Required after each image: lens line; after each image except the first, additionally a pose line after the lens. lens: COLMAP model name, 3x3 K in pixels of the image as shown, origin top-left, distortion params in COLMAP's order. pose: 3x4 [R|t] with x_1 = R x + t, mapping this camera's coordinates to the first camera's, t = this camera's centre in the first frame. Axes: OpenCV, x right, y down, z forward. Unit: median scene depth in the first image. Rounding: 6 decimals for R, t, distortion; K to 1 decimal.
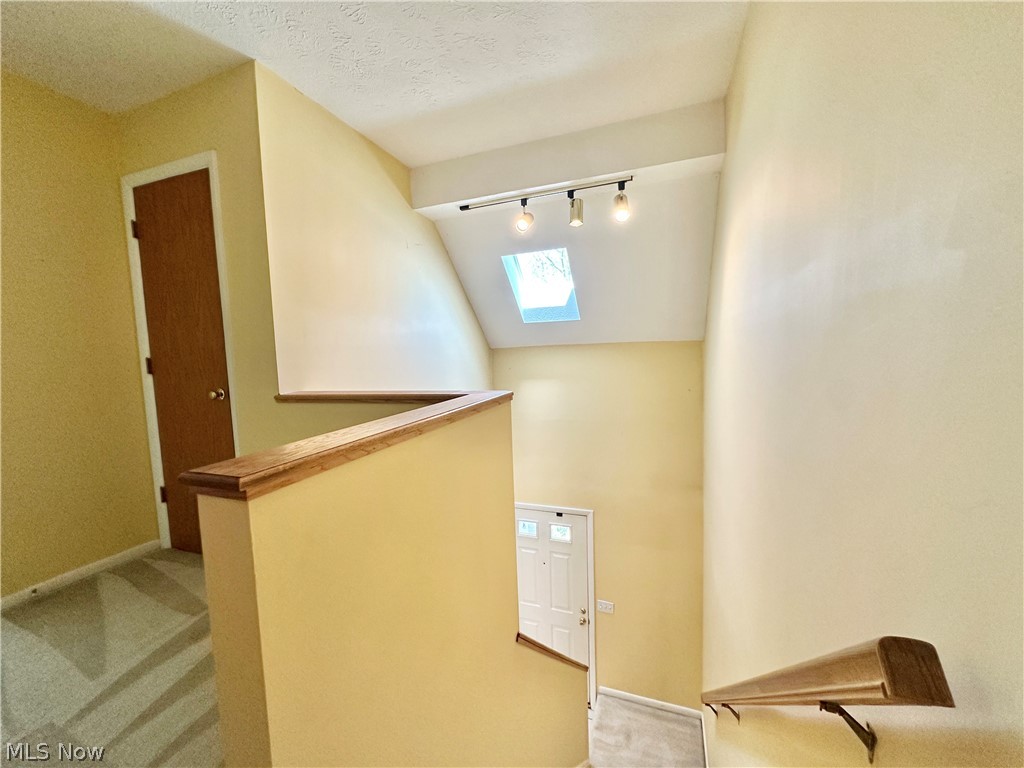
lens RADIAL K [[418.3, 0, 512.0], [0, 418.3, 384.0], [0, 0, 1]] dist [0.017465, 0.000077]
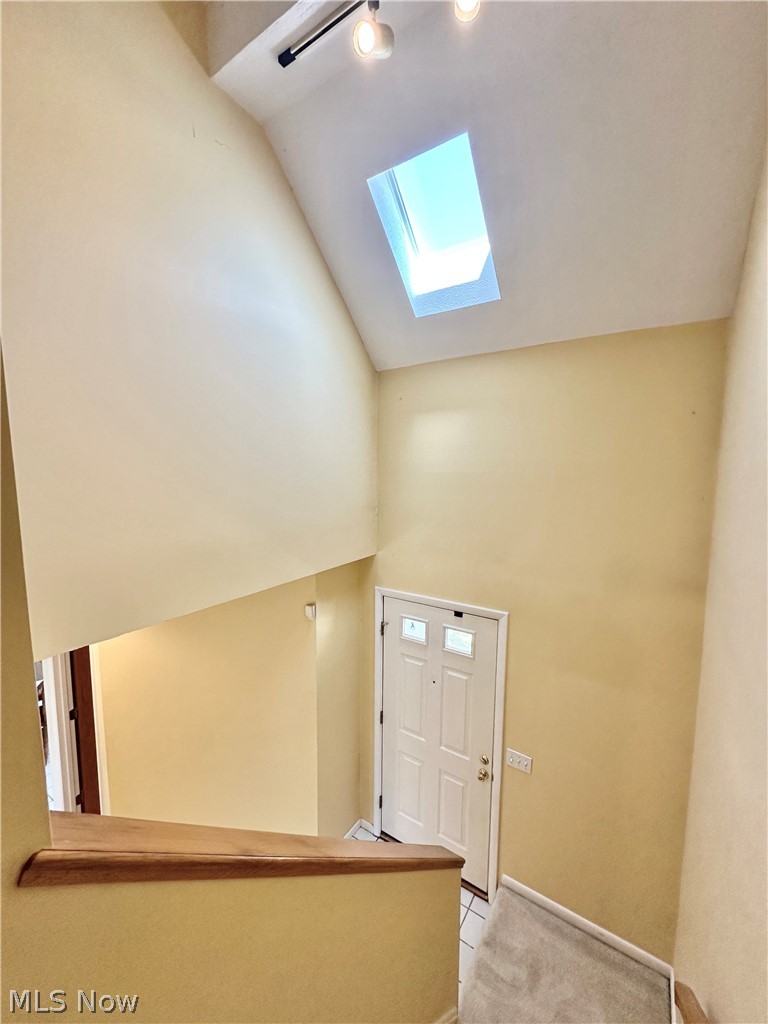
lens RADIAL K [[406.6, 0, 384.0], [0, 406.6, 512.0], [0, 0, 1]] dist [-0.000812, 0.000030]
pose [[0.972658, 0.061402, -0.223980, 0.137420], [-0.058224, 0.998087, 0.020770, 0.144435], [0.224827, -0.007161, 0.974372, 0.344144]]
